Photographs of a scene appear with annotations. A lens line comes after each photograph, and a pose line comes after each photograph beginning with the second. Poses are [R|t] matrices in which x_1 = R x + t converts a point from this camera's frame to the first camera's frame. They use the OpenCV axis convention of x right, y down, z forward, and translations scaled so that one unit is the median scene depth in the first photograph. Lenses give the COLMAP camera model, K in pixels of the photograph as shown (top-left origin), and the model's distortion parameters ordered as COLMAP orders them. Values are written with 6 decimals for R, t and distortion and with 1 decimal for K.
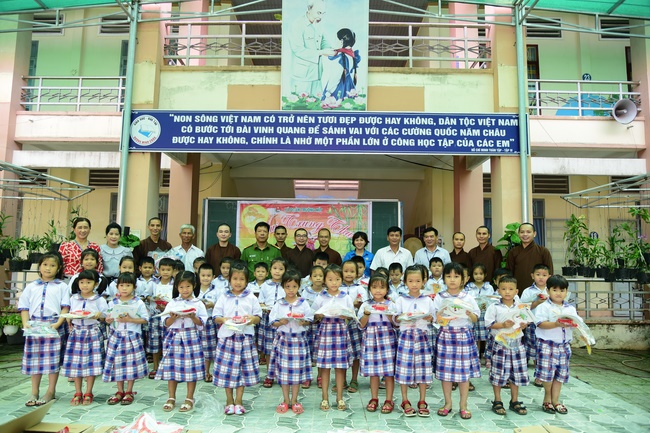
lens RADIAL K [[462.0, 0, 325.0], [0, 462.0, 216.5], [0, 0, 1]] dist [-0.094774, 0.063202]
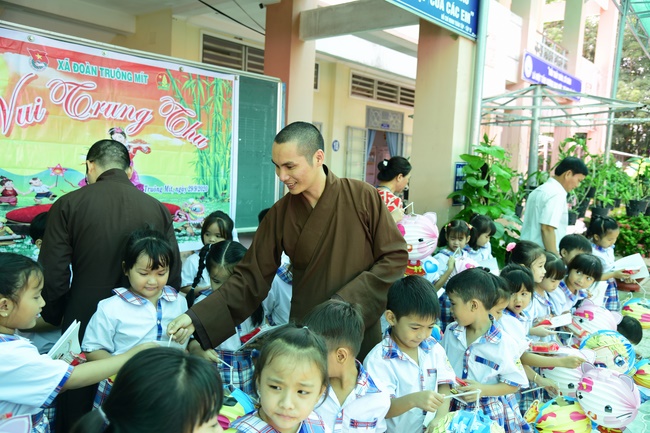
lens RADIAL K [[549.0, 0, 325.0], [0, 549.0, 216.5], [0, 0, 1]] dist [0.010427, 0.011895]
pose [[0.610068, -0.067038, 0.789508, -0.360267], [-0.105885, 0.980580, 0.165081, 0.010118], [-0.785242, -0.184308, 0.591122, 0.631493]]
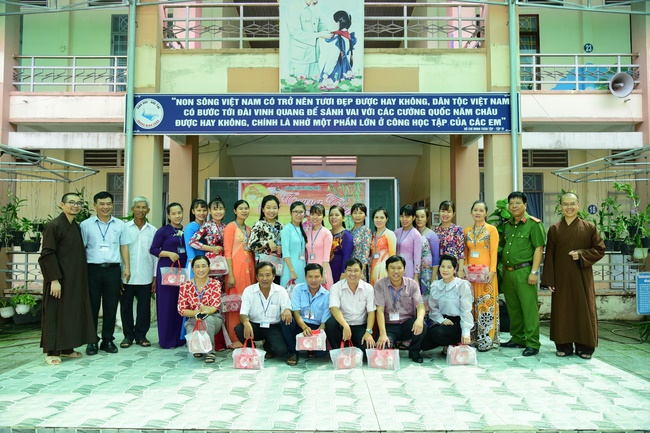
lens RADIAL K [[483.0, 0, 325.0], [0, 483.0, 216.5], [0, 0, 1]] dist [-0.070566, 0.061405]
pose [[0.999879, -0.014687, 0.005033, -0.004298], [0.014408, 0.998566, 0.051567, -0.007338], [-0.005783, -0.051488, 0.998657, -0.095330]]
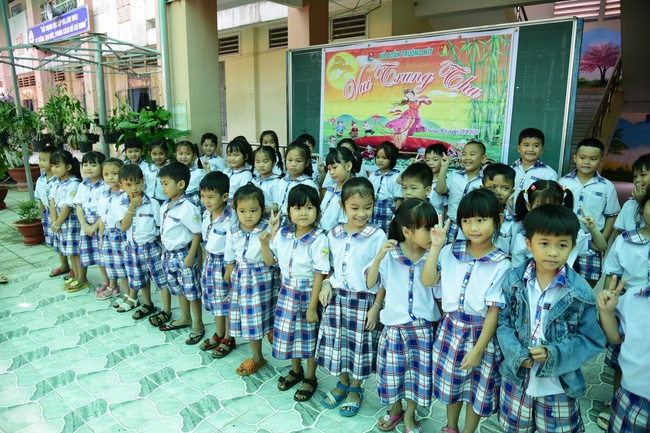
lens RADIAL K [[450.6, 0, 325.0], [0, 450.6, 216.5], [0, 0, 1]] dist [-0.102361, 0.052910]
pose [[0.792744, 0.119931, -0.597640, 0.285439], [0.074267, 0.954146, 0.289984, 0.015015], [0.605014, -0.274268, 0.747486, 0.496996]]
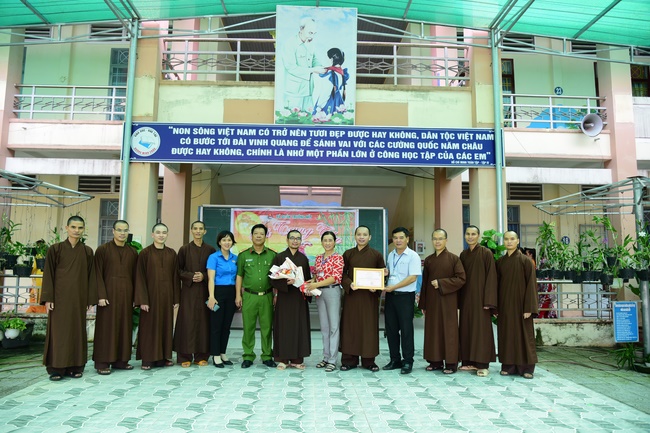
lens RADIAL K [[462.0, 0, 325.0], [0, 462.0, 216.5], [0, 0, 1]] dist [-0.094774, 0.063202]
pose [[0.999057, 0.000617, 0.043407, -0.025399], [-0.000267, 0.999967, -0.008072, -0.007945], [-0.043411, 0.008053, 0.999025, -0.069227]]
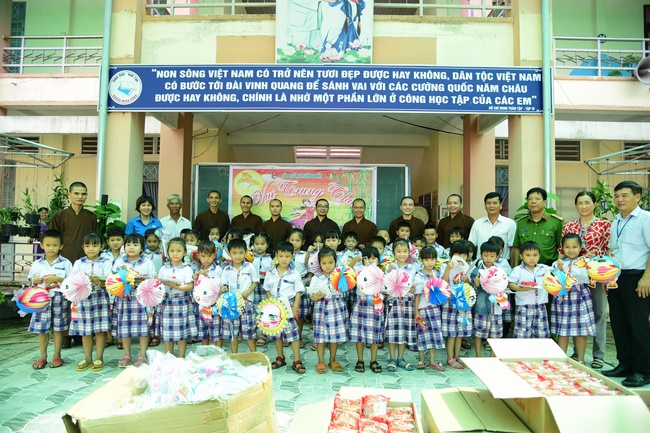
lens RADIAL K [[450.6, 0, 325.0], [0, 450.6, 216.5], [0, 0, 1]] dist [-0.102361, 0.052910]
pose [[0.999987, -0.001480, -0.004911, 0.003656], [0.001807, 0.997730, 0.067323, 0.007080], [0.004800, -0.067331, 0.997719, 0.118354]]
